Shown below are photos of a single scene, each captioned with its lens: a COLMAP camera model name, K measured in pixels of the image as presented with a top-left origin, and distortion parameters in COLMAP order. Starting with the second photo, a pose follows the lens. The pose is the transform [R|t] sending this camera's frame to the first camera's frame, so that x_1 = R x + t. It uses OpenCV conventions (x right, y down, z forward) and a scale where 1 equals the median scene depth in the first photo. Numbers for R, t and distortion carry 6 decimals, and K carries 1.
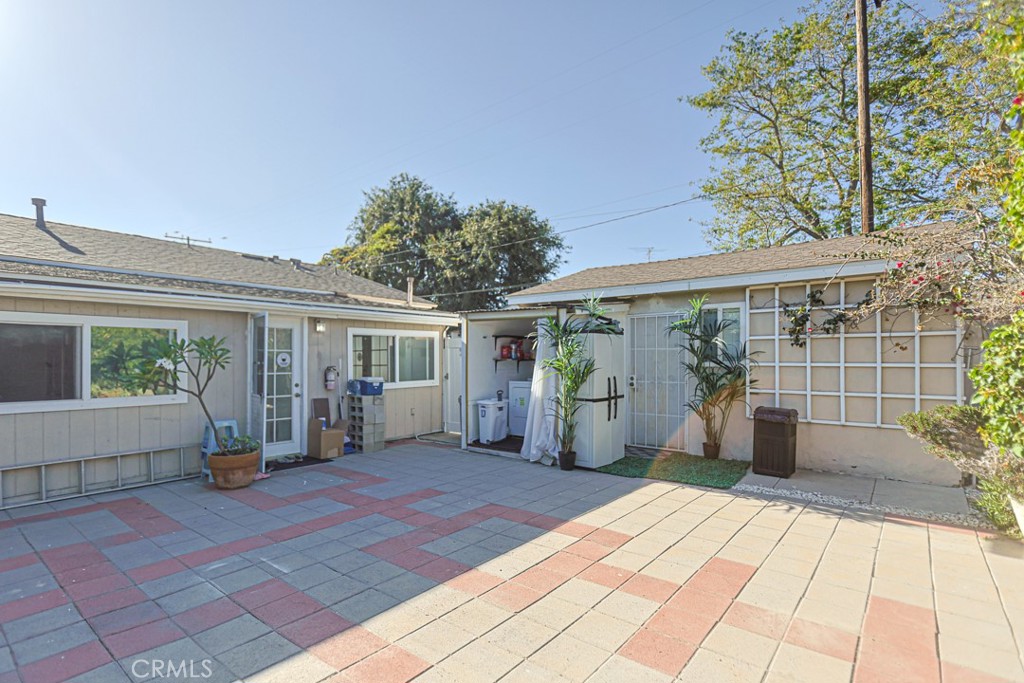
lens RADIAL K [[498.9, 0, 507.4], [0, 498.9, 348.5], [0, 0, 1]] dist [-0.002551, -0.000503]
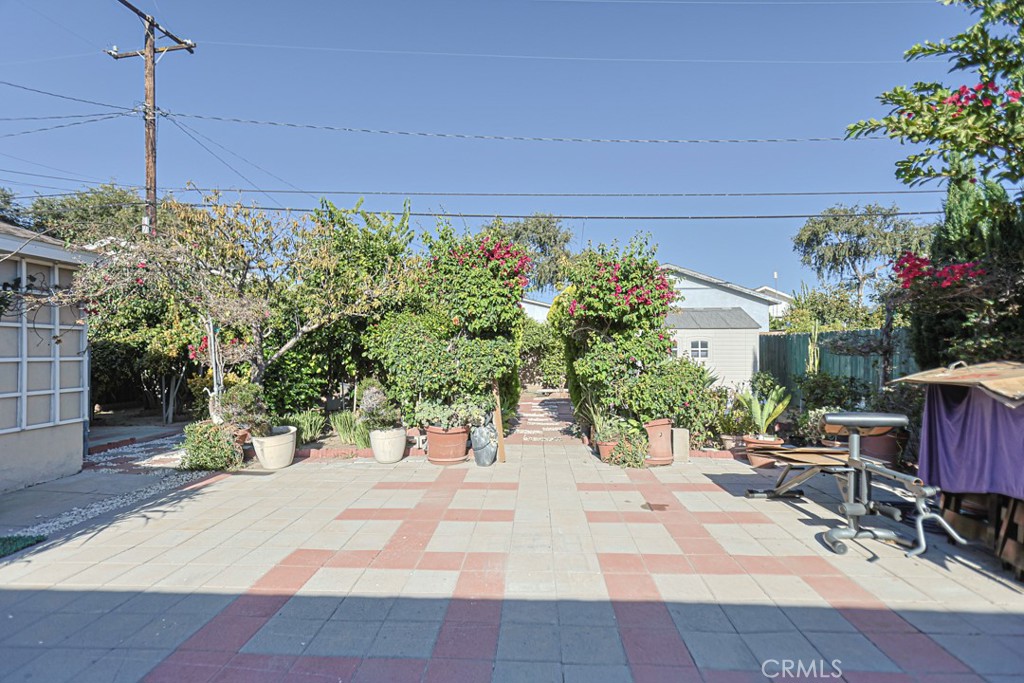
lens RADIAL K [[498.9, 0, 507.6], [0, 498.9, 346.8], [0, 0, 1]] dist [-0.002551, -0.000503]
pose [[-0.589150, 0.010559, 0.807955, -0.622830], [-0.008528, 0.999778, -0.019284, 0.027155], [-0.807979, -0.018252, -0.588929, 1.109600]]
